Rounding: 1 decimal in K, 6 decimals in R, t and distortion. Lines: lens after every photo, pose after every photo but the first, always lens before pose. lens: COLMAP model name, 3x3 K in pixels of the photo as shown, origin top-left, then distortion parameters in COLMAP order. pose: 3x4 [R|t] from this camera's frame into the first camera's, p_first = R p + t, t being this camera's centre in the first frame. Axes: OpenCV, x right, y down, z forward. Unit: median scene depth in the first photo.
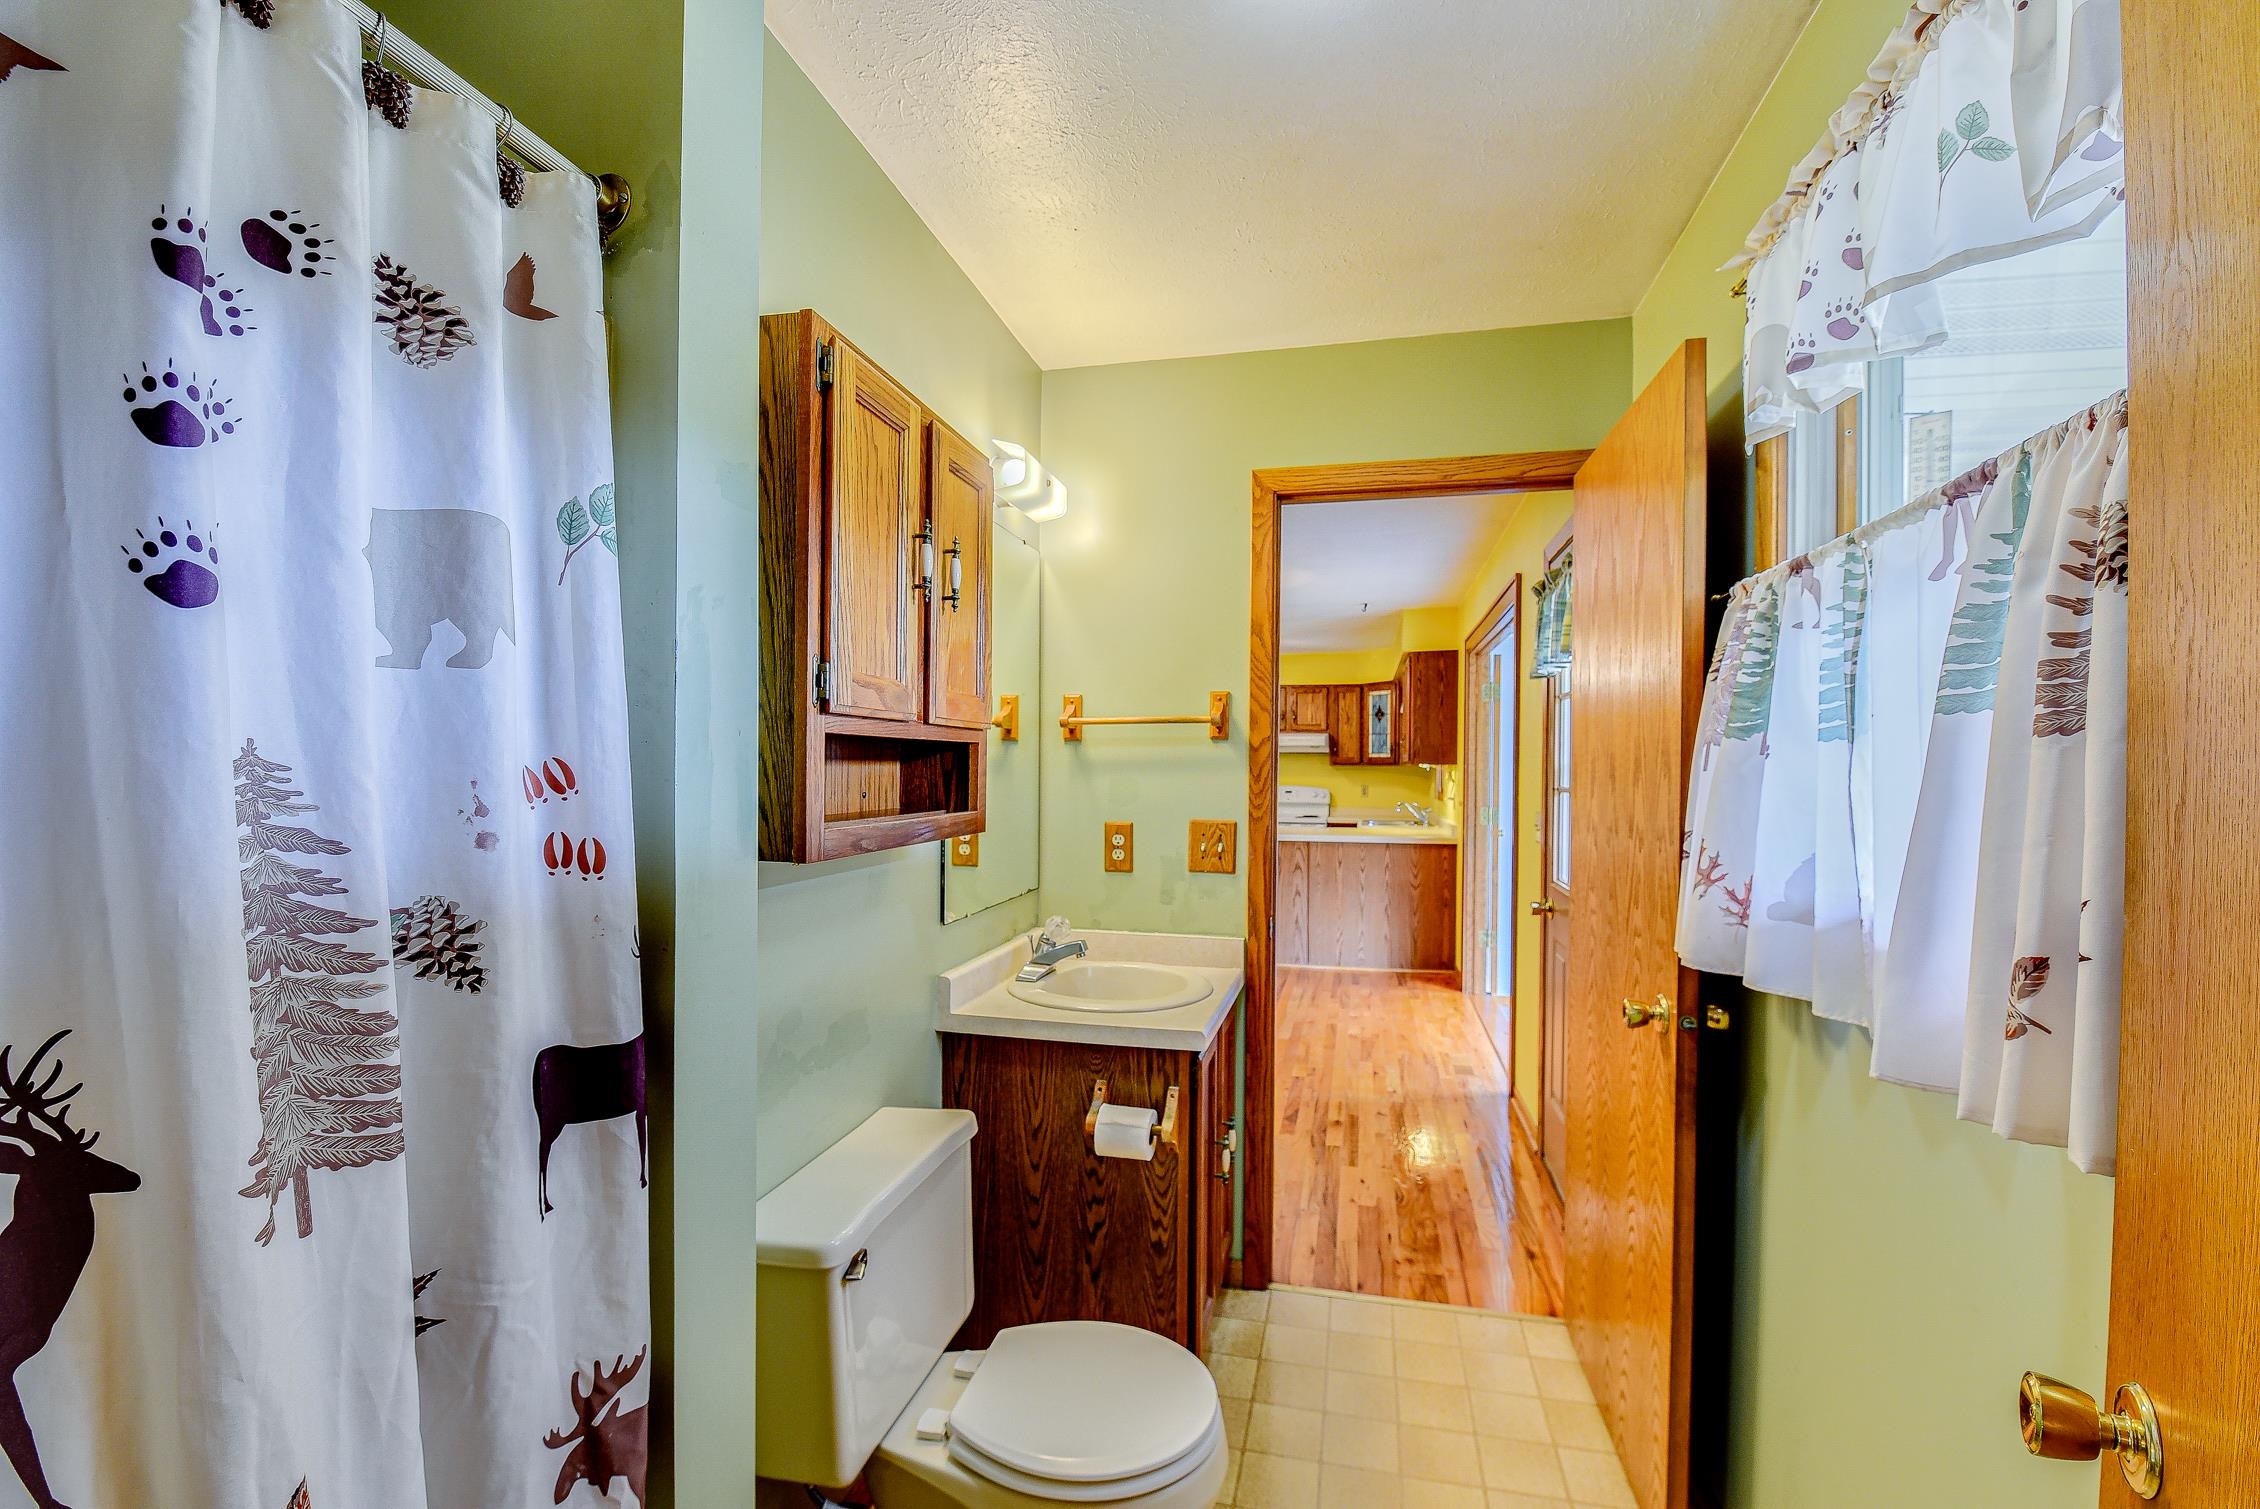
lens RADIAL K [[978.7, 0, 1131.9], [0, 978.7, 771.2], [0, 0, 1]] dist [-0.002034, -0.010029]
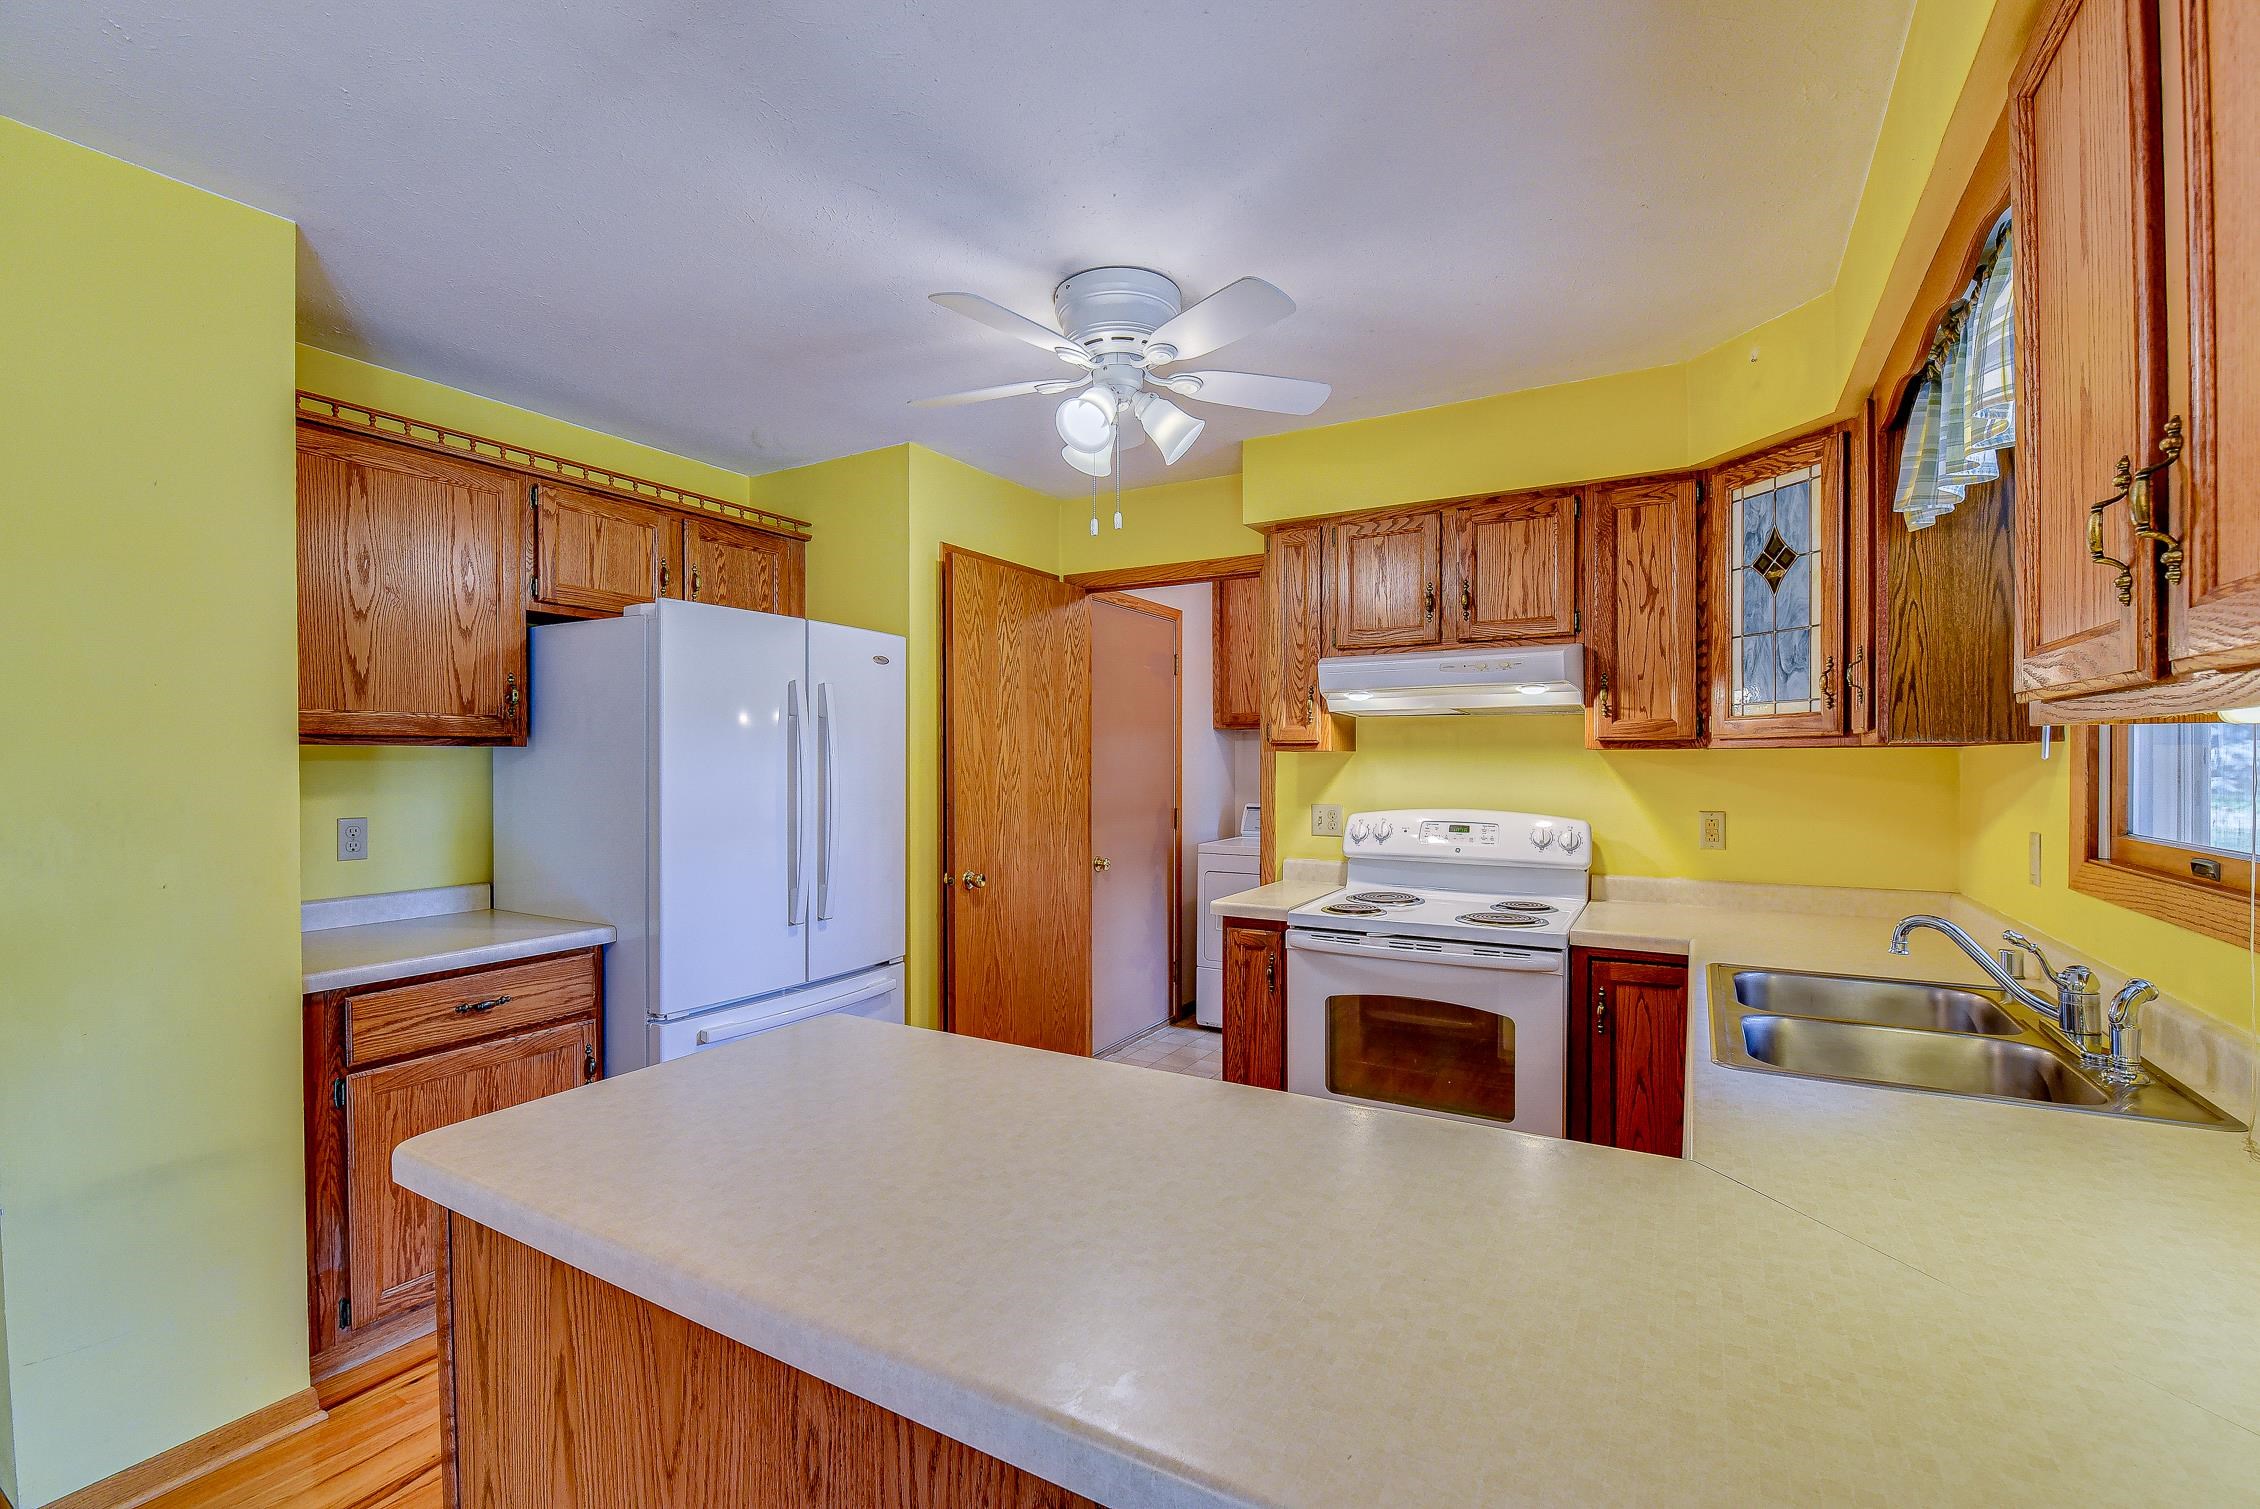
lens RADIAL K [[978.7, 0, 1131.9], [0, 978.7, 771.2], [0, 0, 1]] dist [-0.002034, -0.010029]
pose [[0.957145, -0.005849, -0.289552, 0.214625], [0.006980, 0.999972, 0.002873, -0.001004], [0.289526, -0.004771, 0.957158, 0.924442]]
